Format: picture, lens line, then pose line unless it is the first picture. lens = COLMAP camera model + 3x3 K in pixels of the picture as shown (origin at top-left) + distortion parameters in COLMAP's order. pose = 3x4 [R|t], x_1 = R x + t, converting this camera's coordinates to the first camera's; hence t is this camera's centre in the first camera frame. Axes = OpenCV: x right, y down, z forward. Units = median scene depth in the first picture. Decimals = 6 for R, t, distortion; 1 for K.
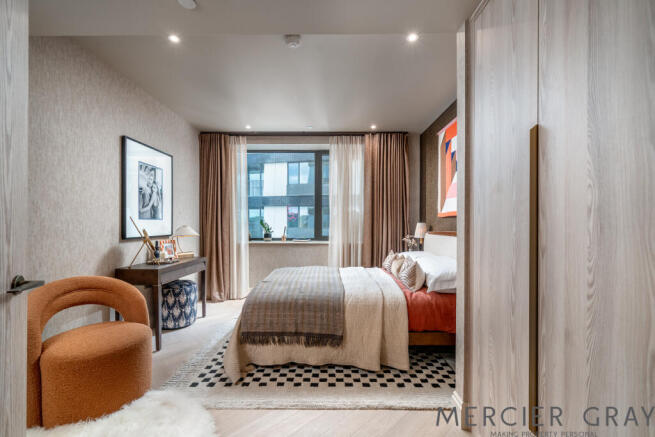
lens RADIAL K [[267.0, 0, 328.9], [0, 267.0, 222.4], [0, 0, 1]] dist [0.001557, 0.000067]
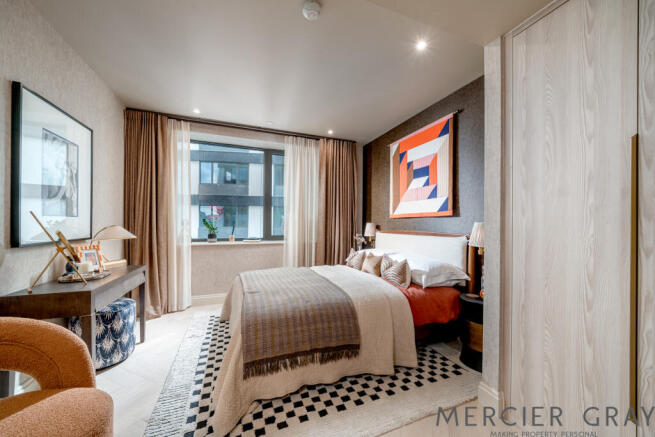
lens RADIAL K [[229.8, 0, 319.0], [0, 229.8, 221.7], [0, 0, 1]] dist [-0.003268, -0.000082]
pose [[0.932492, 0.007510, 0.361113, -0.257766], [-0.007143, 0.999972, -0.002352, 0.000466], [-0.361120, -0.000387, 0.932519, 0.211065]]
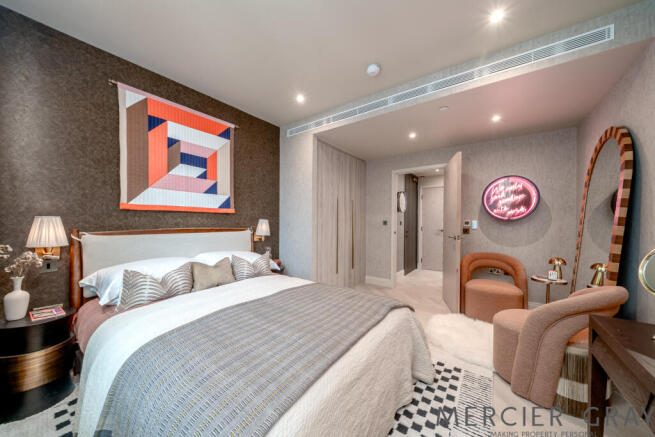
lens RADIAL K [[229.8, 0, 319.0], [0, 229.8, 221.7], [0, 0, 1]] dist [-0.003268, -0.000082]
pose [[-0.799436, -0.009661, 0.600673, -0.375621], [-0.011634, 0.999932, 0.000599, 0.005081], [-0.600638, -0.006509, -0.799495, 1.292547]]
